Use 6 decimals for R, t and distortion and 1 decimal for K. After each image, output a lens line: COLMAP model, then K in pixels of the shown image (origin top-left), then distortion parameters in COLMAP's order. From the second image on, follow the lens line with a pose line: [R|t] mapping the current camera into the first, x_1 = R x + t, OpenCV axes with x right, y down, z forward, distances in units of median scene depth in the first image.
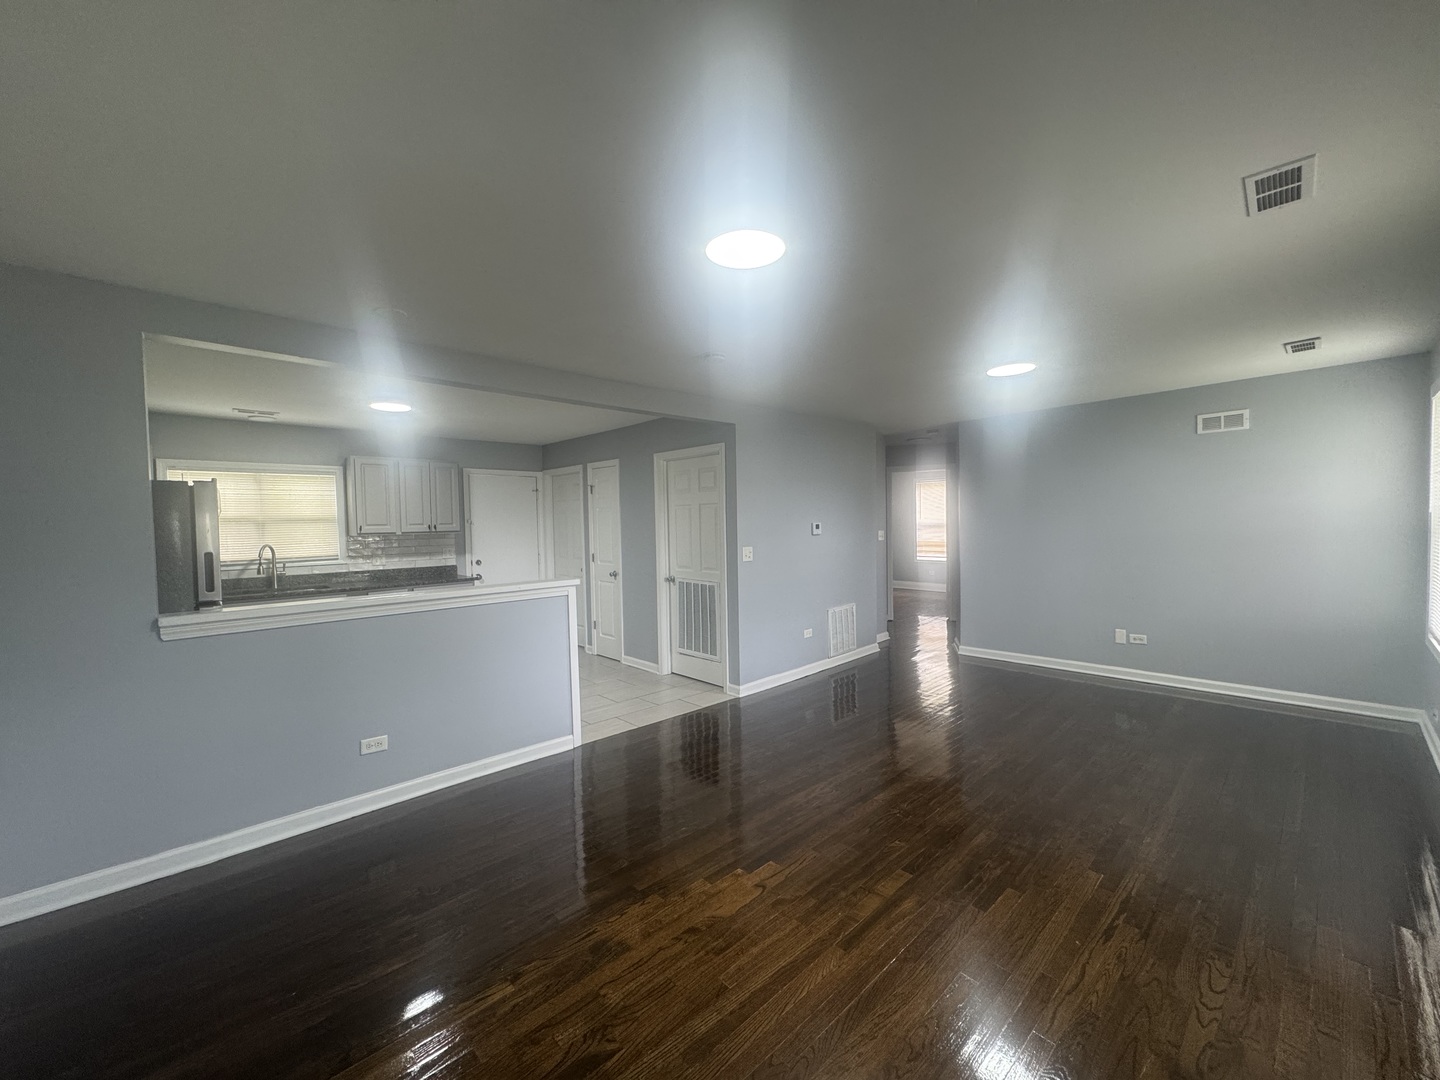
lens RADIAL K [[585.0, 0, 720.0], [0, 585.0, 540.0], [0, 0, 1]] dist [0.007854, -0.000181]
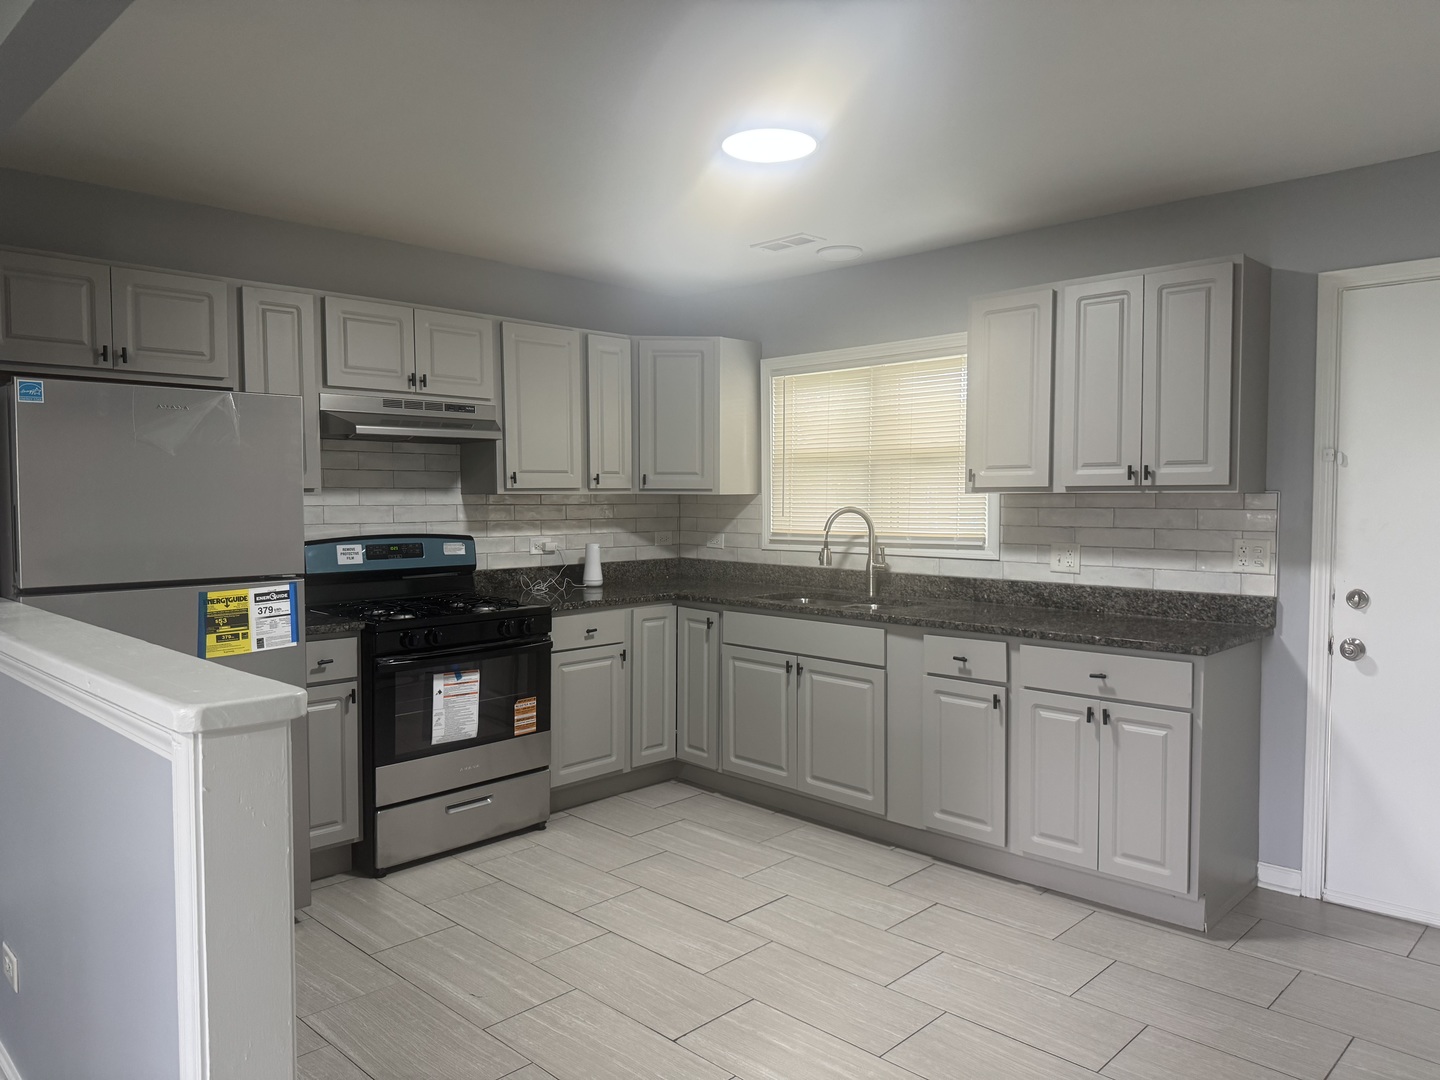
lens RADIAL K [[1013.9, 0, 714.5], [0, 1013.9, 534.1], [0, 0, 1]] dist [0.085736, -0.084320]
pose [[0.034035, 0.059574, -0.997643, 0.095364], [-0.031040, 0.997803, 0.058525, -0.016473], [0.998939, 0.028975, 0.035809, 0.864806]]
